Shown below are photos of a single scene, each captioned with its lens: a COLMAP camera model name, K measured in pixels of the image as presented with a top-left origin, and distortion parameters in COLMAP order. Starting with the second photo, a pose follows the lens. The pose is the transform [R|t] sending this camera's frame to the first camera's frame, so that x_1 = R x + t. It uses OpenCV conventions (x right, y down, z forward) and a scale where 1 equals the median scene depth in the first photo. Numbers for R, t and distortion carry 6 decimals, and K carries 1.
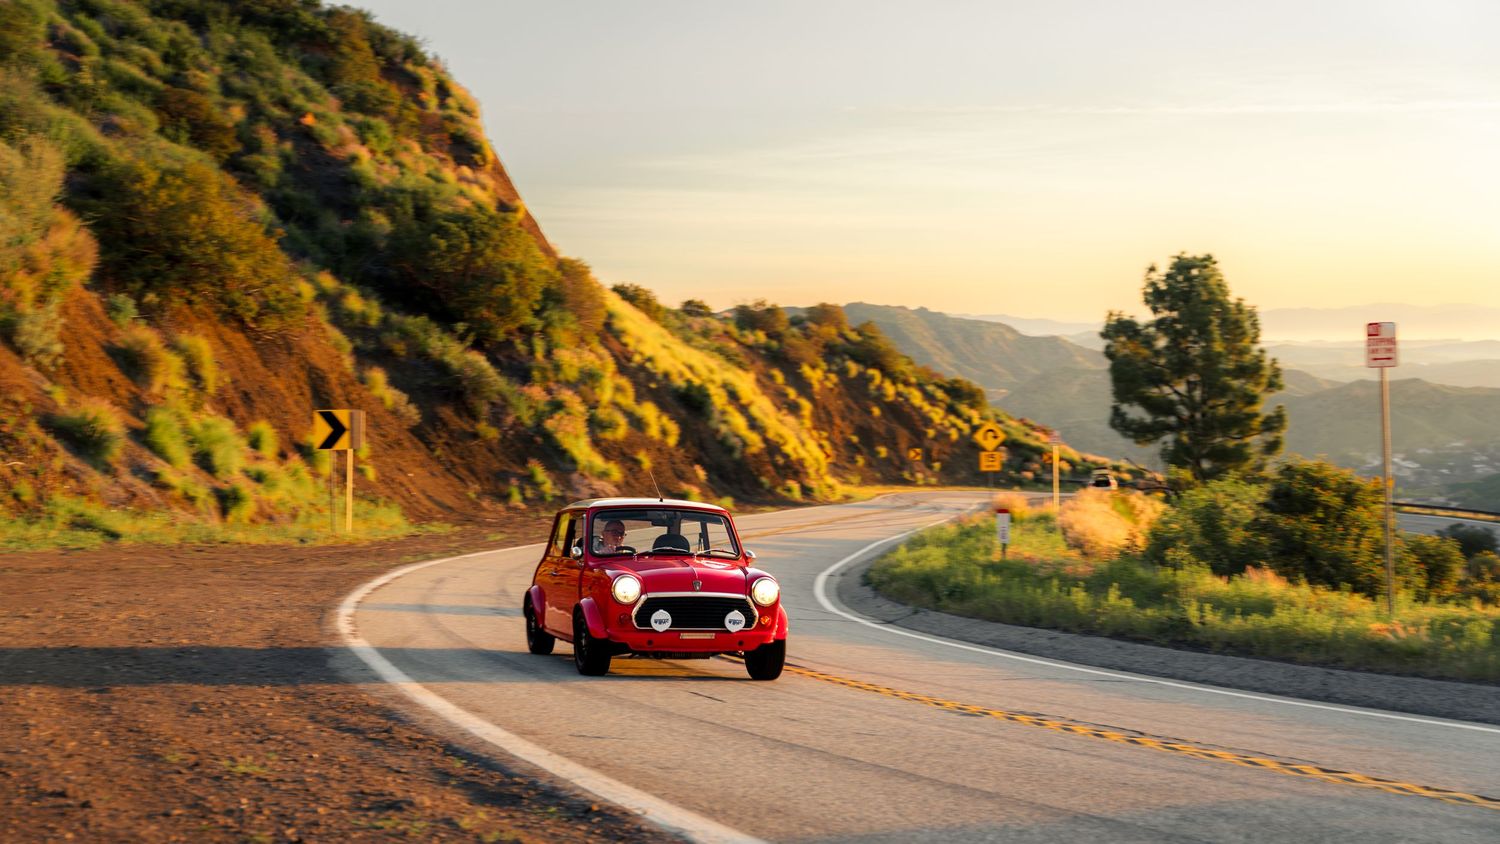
lens RADIAL K [[1738.0, 0, 766.0], [0, 1738.0, 426.9], [0, 0, 1]] dist [0.022604, 0.000000]
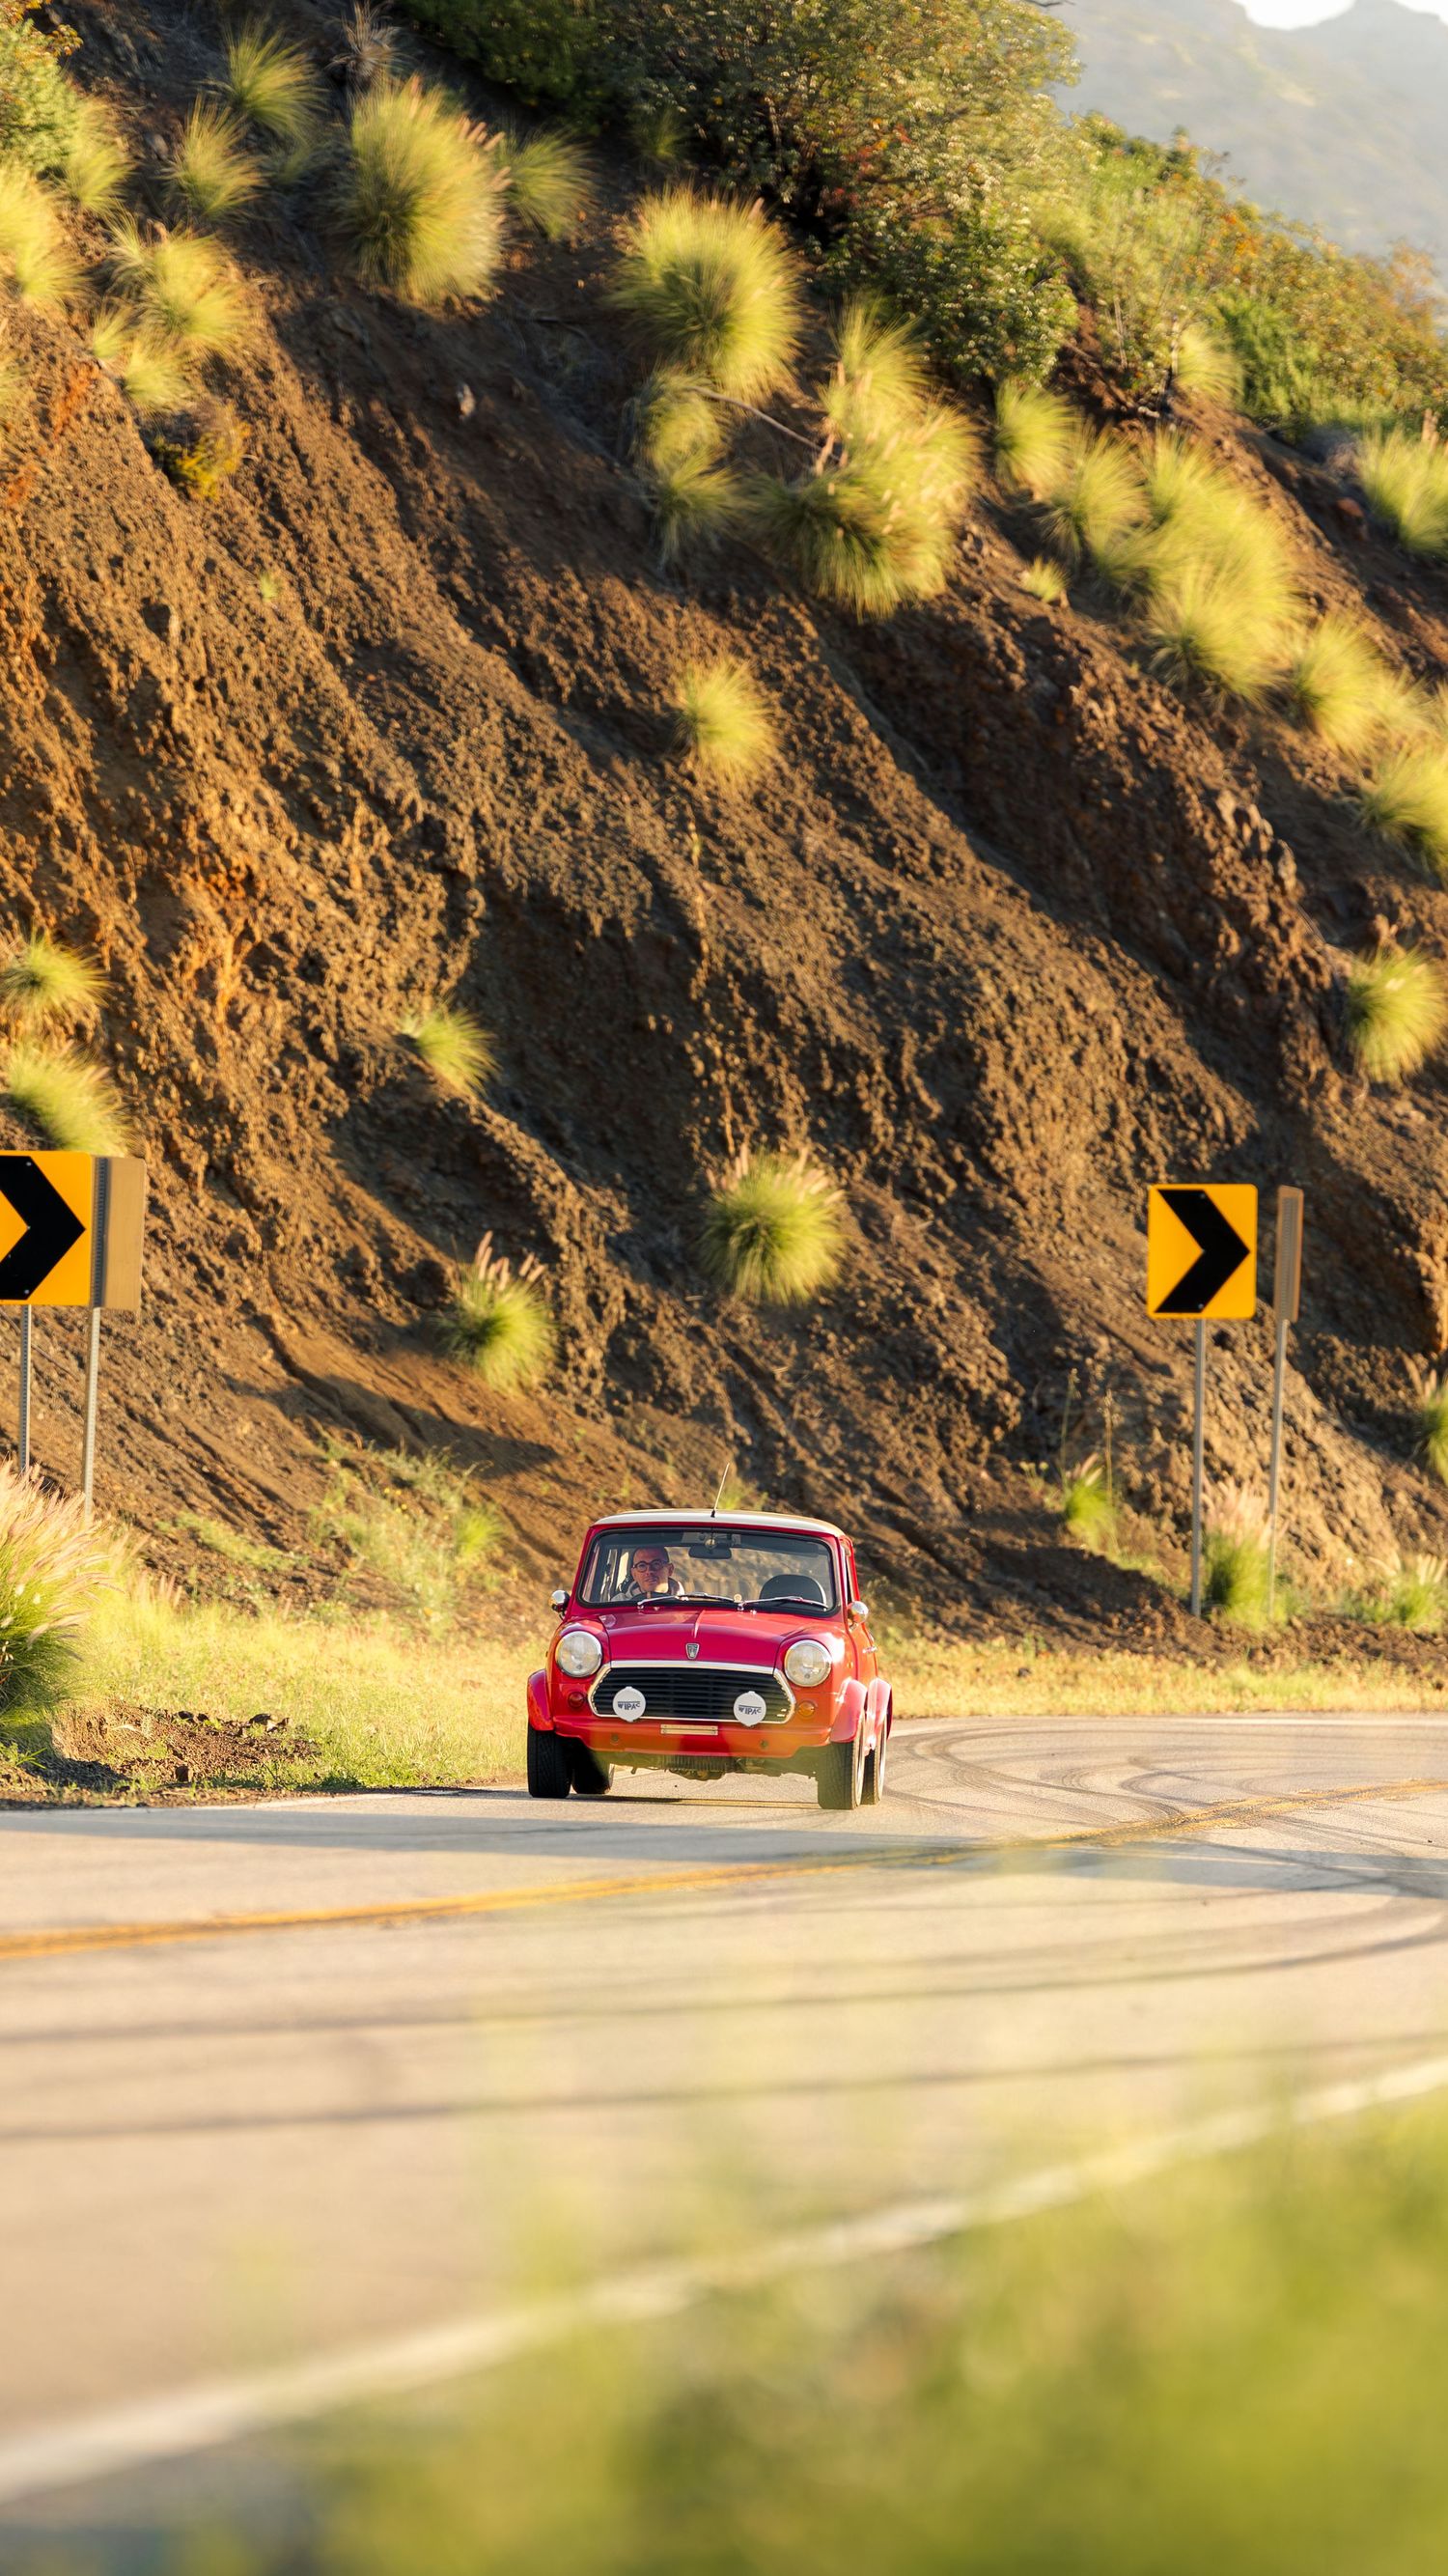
lens RADIAL K [[11871.4, 0, 722.9], [0, 11871.4, 1291.5], [0, 0, 1]] dist [0.318870, 0.000000]
pose [[0.999021, 0.011386, 0.042738, 0.073346], [-0.011850, 0.999873, 0.010622, 0.021378], [-0.042611, -0.011118, 0.999030, 0.829818]]
